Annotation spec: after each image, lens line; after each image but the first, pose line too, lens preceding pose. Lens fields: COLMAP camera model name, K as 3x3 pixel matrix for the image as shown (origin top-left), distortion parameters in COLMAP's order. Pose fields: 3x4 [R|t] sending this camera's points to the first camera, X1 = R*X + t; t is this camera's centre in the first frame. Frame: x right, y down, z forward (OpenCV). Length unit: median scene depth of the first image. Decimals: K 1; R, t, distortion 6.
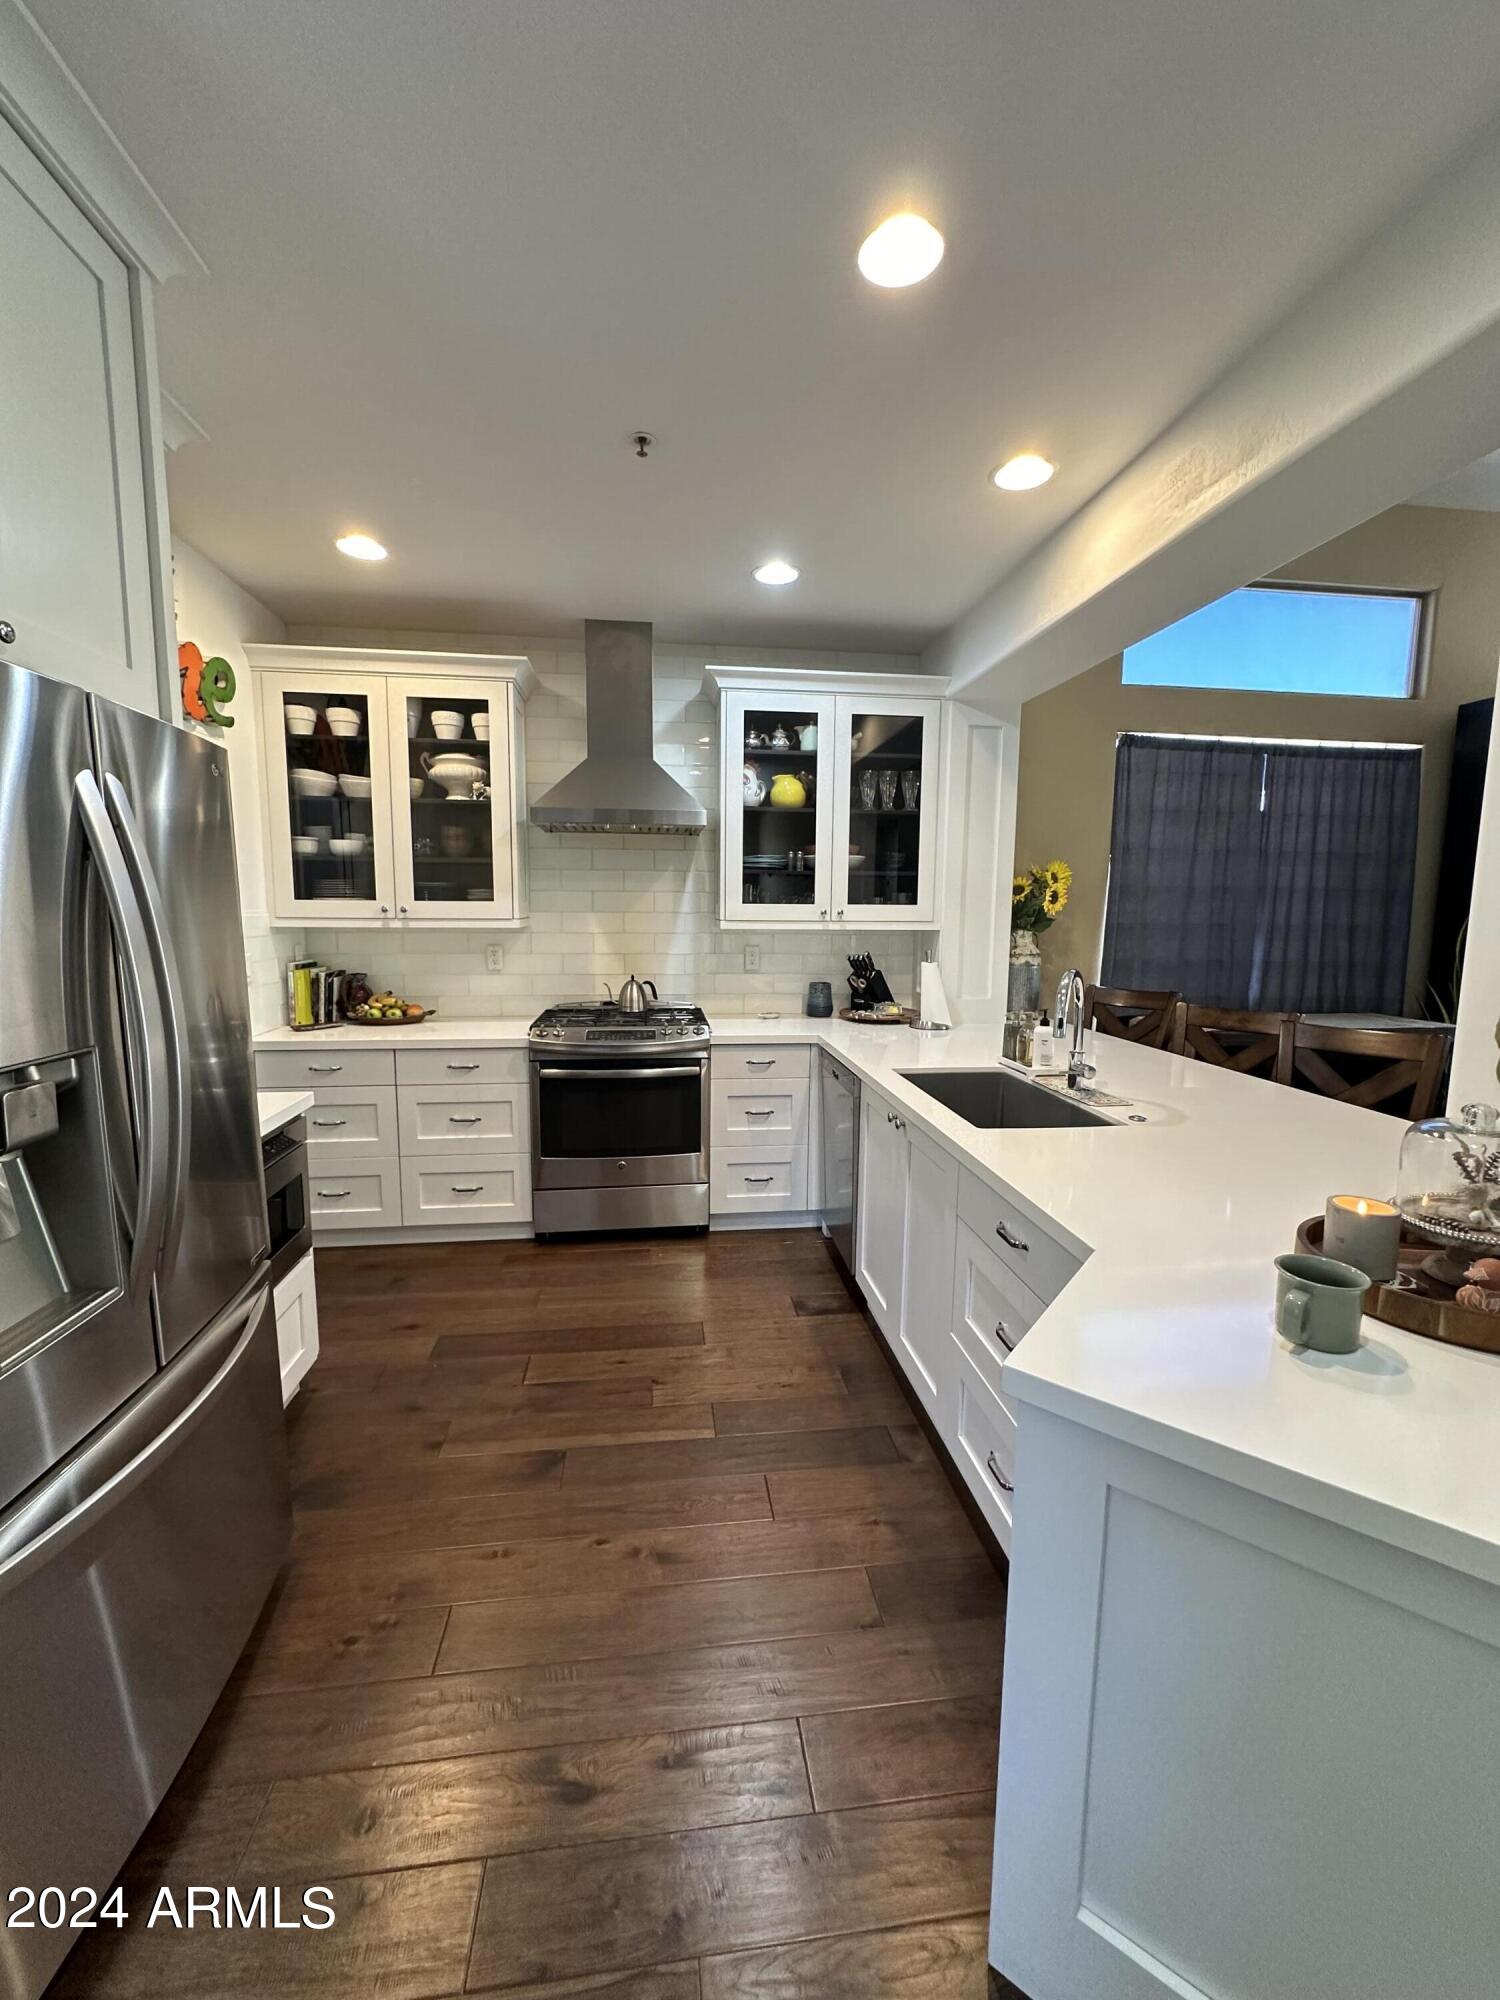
lens RADIAL K [[796.7, 0, 755.4], [0, 796.7, 1005.0], [0, 0, 1]] dist [-0.006023, 0.001265]
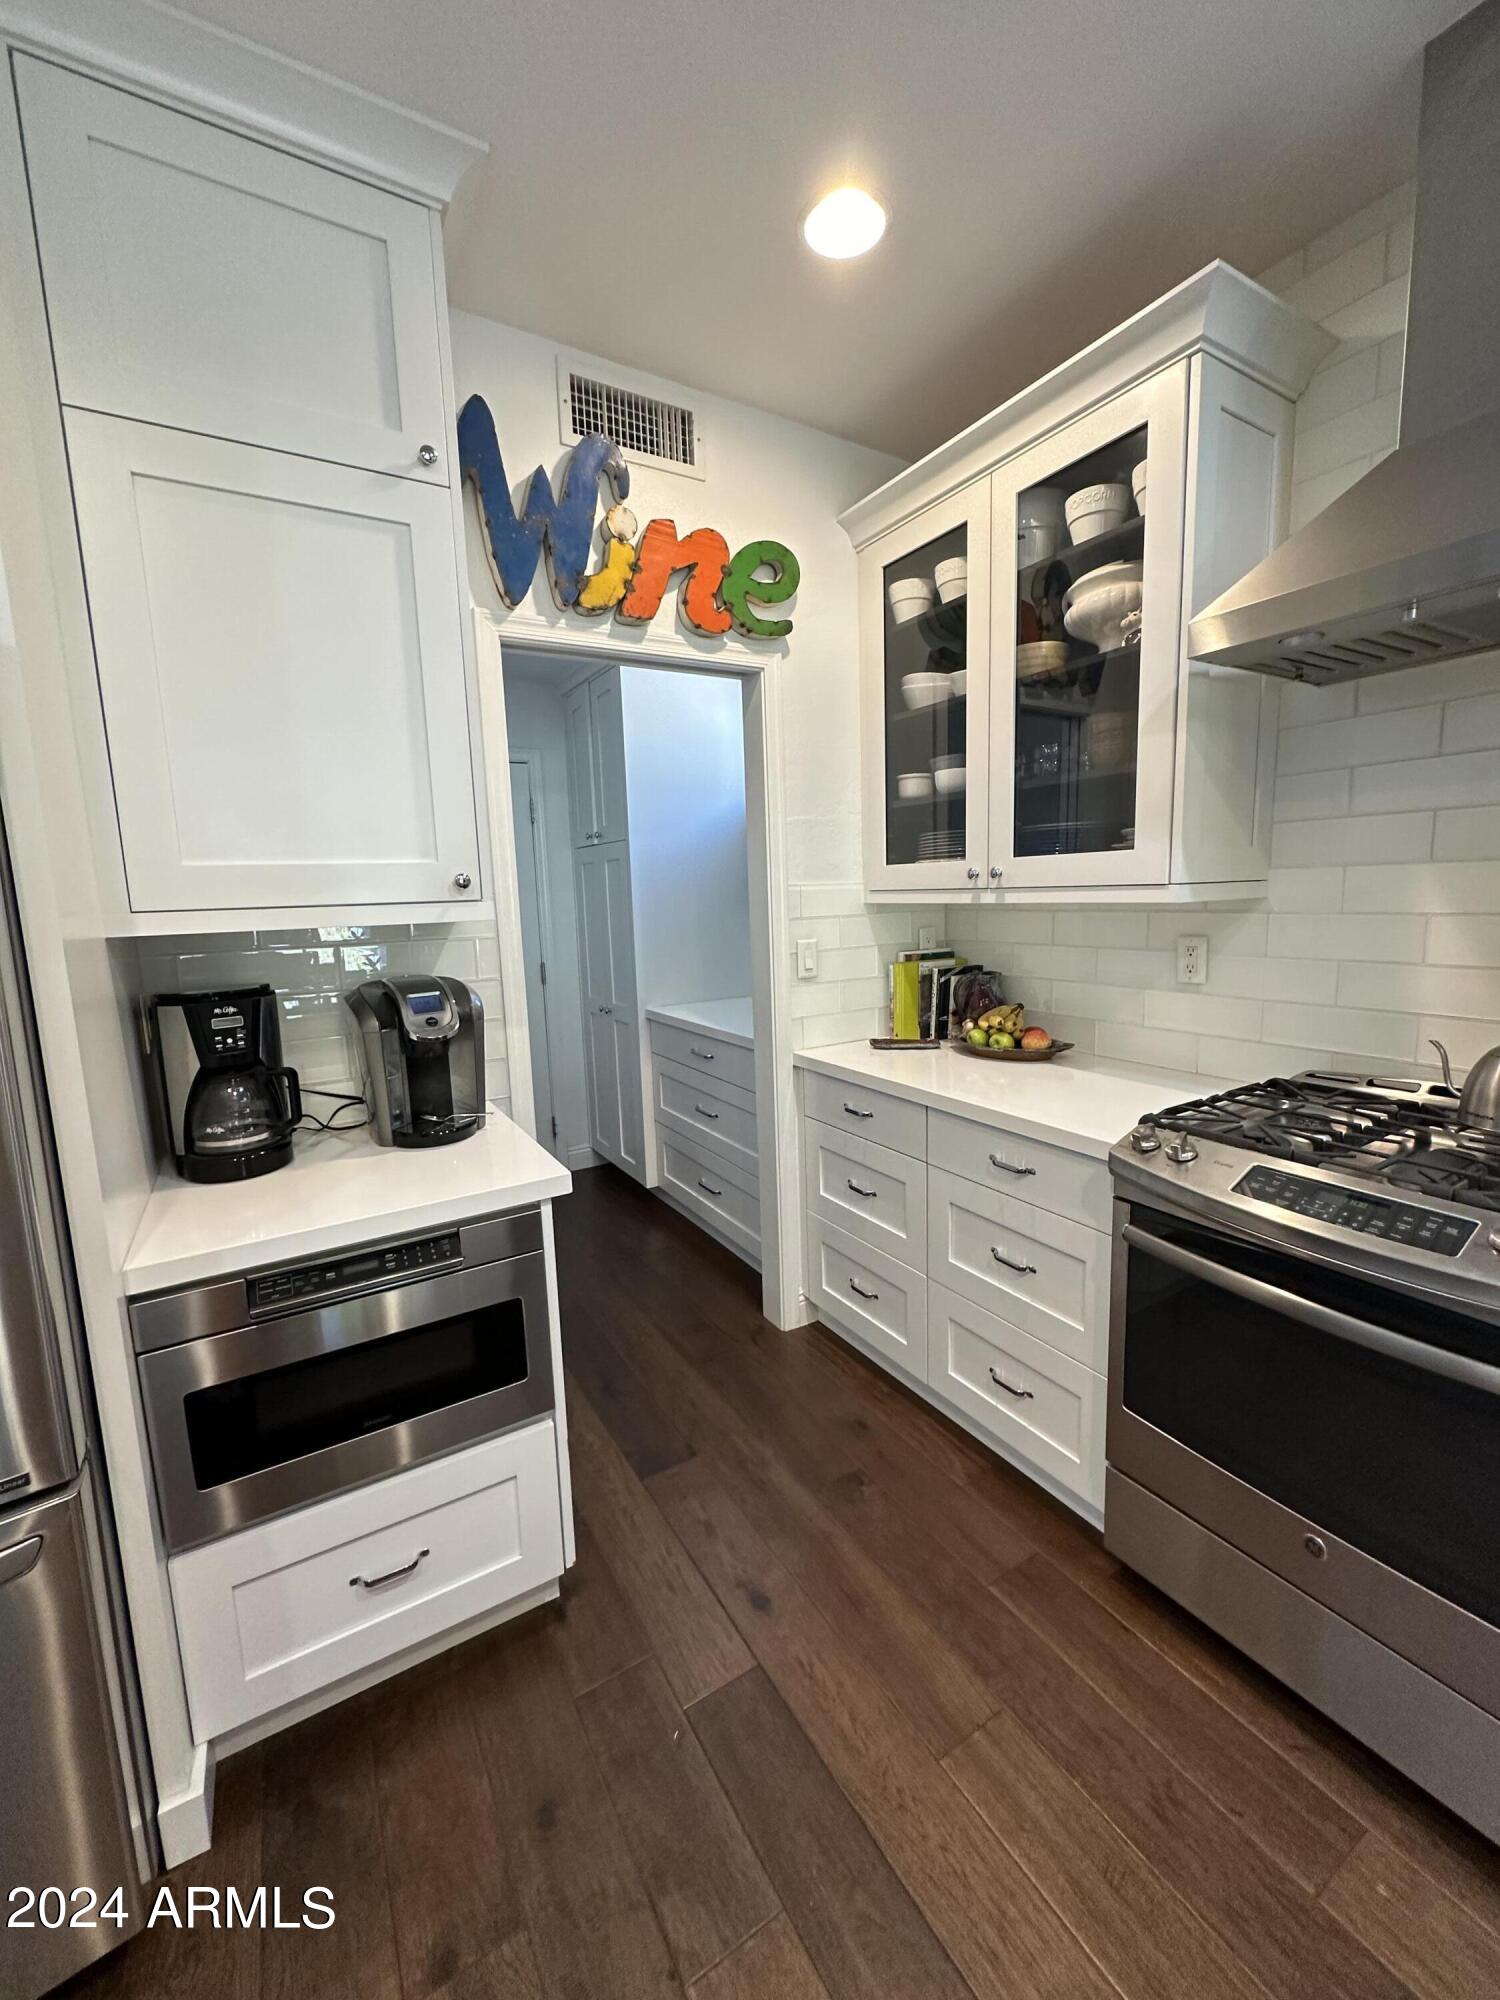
lens RADIAL K [[796.7, 0, 758.2], [0, 796.7, 998.8], [0, 0, 1]] dist [-0.006023, 0.001265]
pose [[0.405866, 0.104779, -0.907906, 0.035053], [-0.080829, 0.993629, 0.078539, -0.058868], [0.910351, 0.041509, 0.411749, 0.597309]]
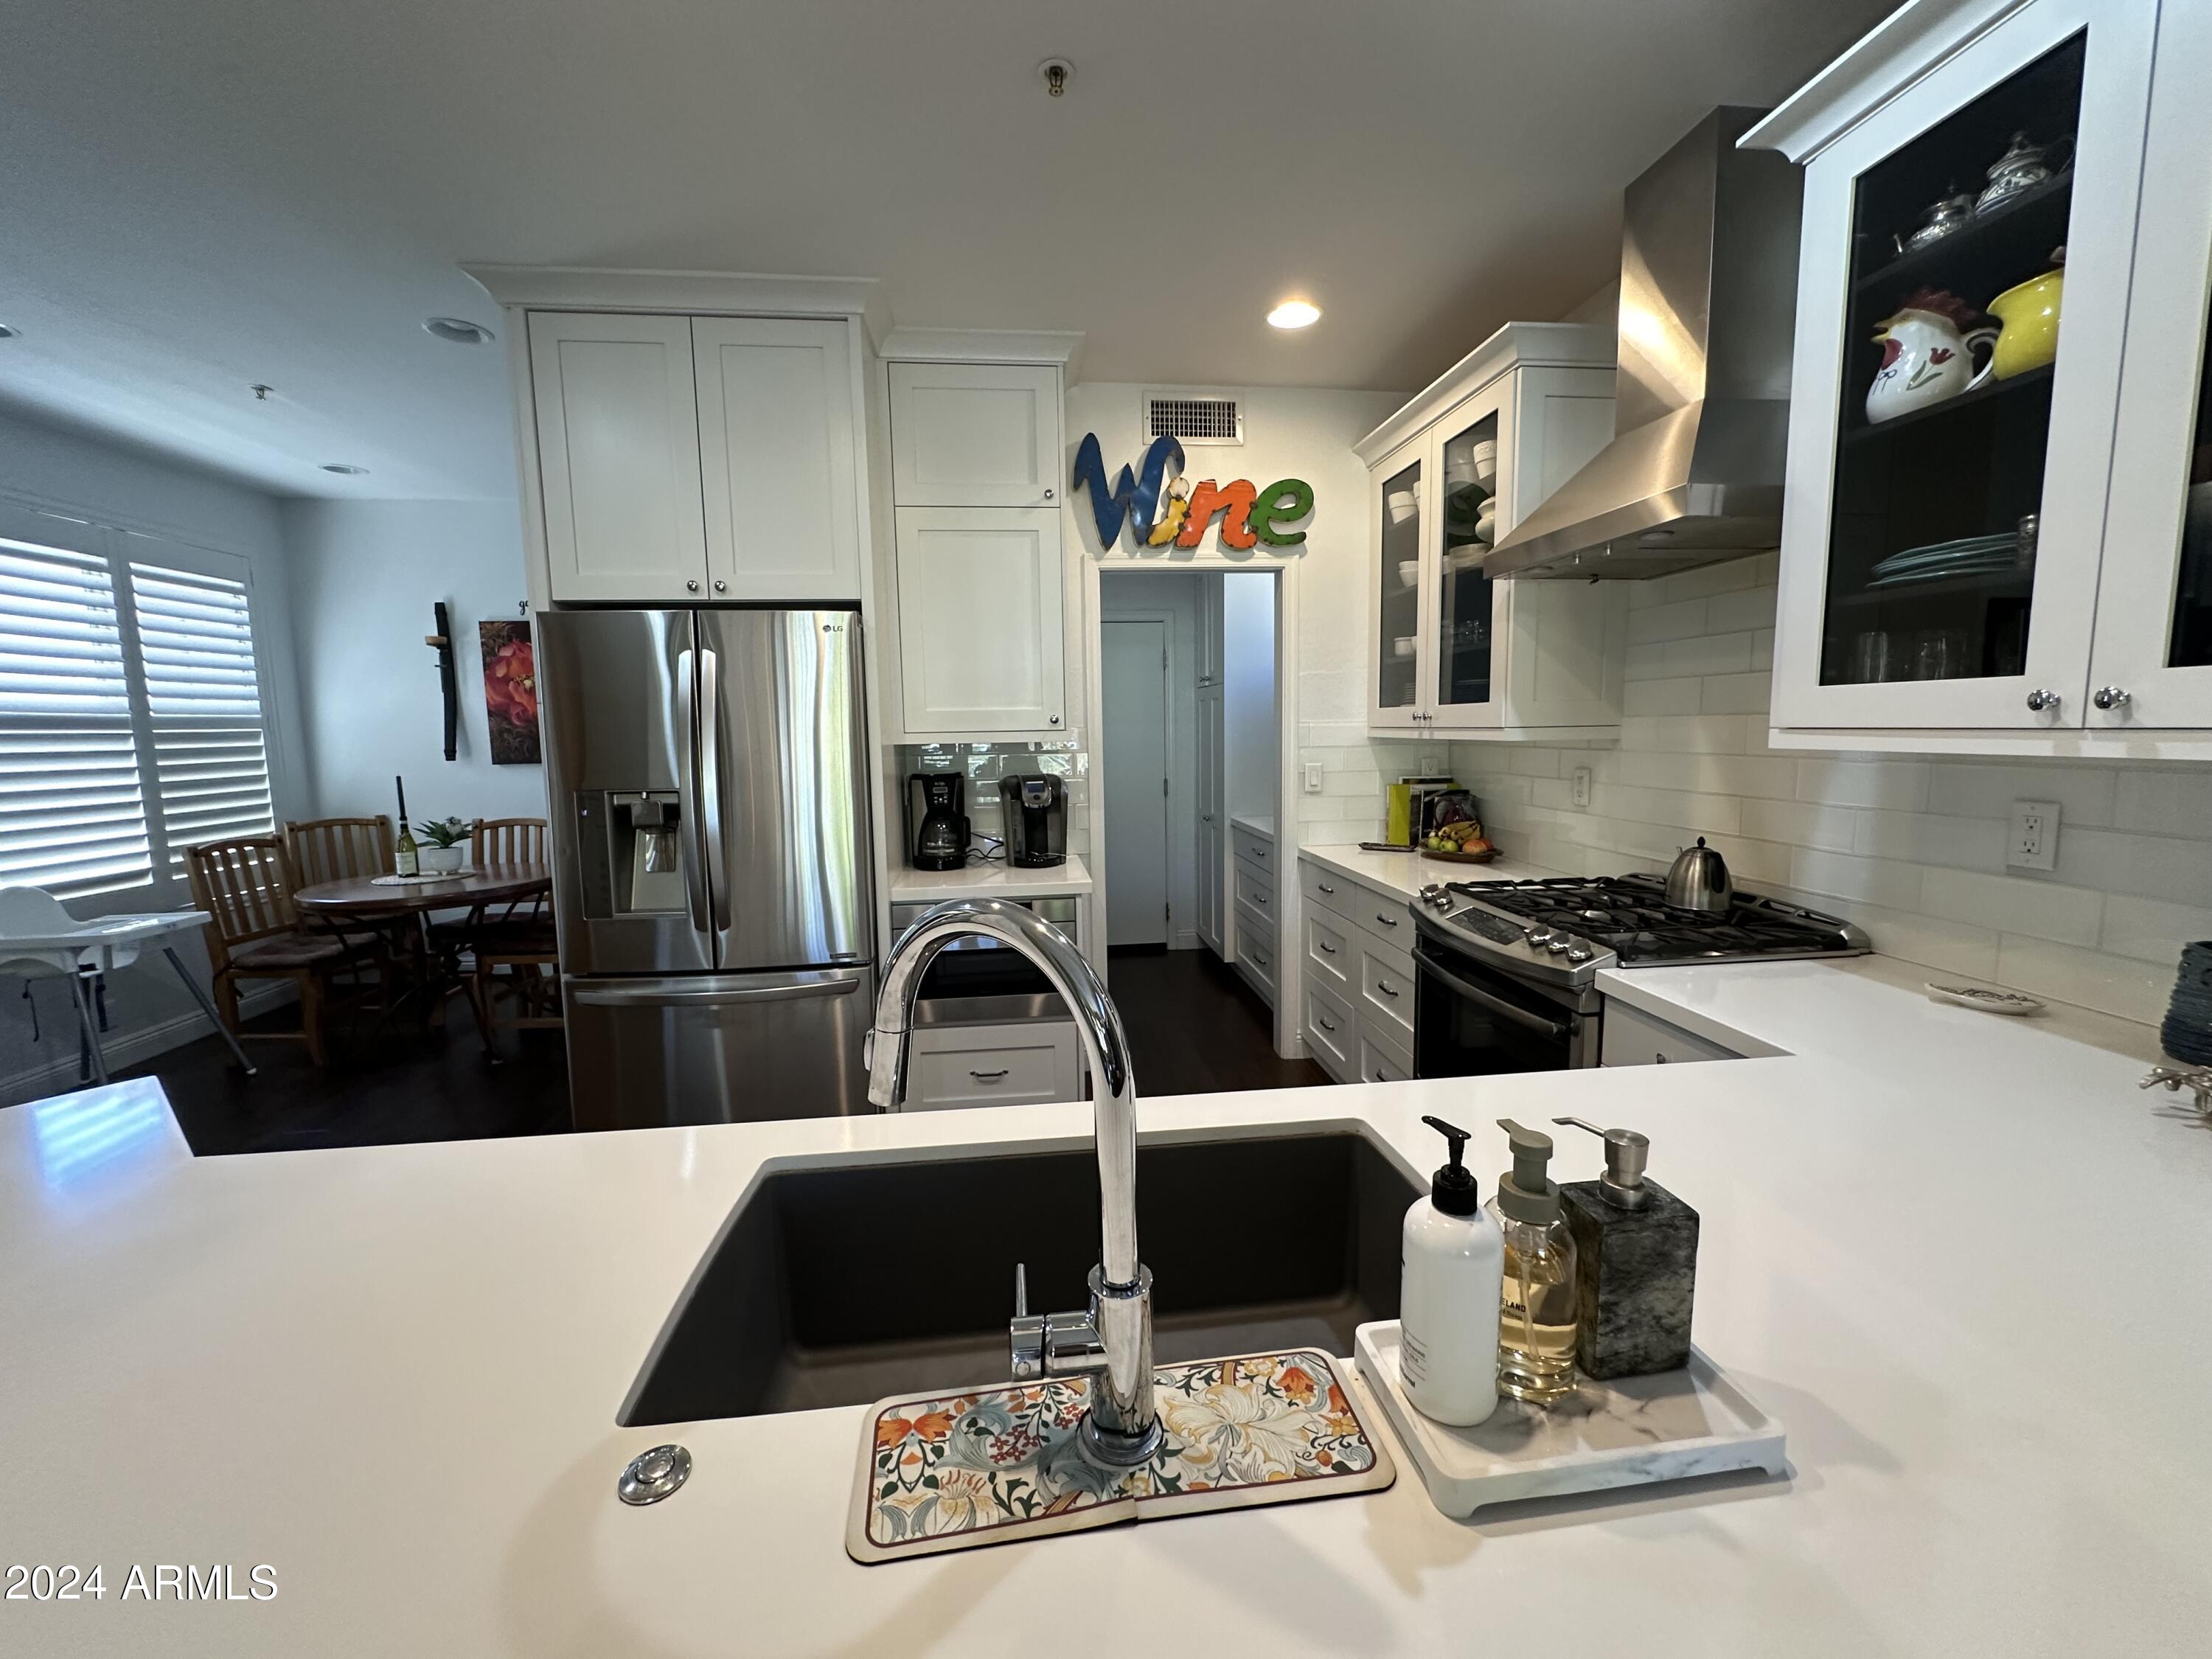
lens RADIAL K [[881.2, 0, 1113.1], [0, 881.2, 821.8], [0, 0, 1]] dist [-0.006023, 0.001265]
pose [[-0.010788, 0.102349, -0.994690, 0.451081], [-0.108919, 0.988709, 0.102915, -0.071779], [0.993992, 0.109451, 0.000481, 0.696659]]
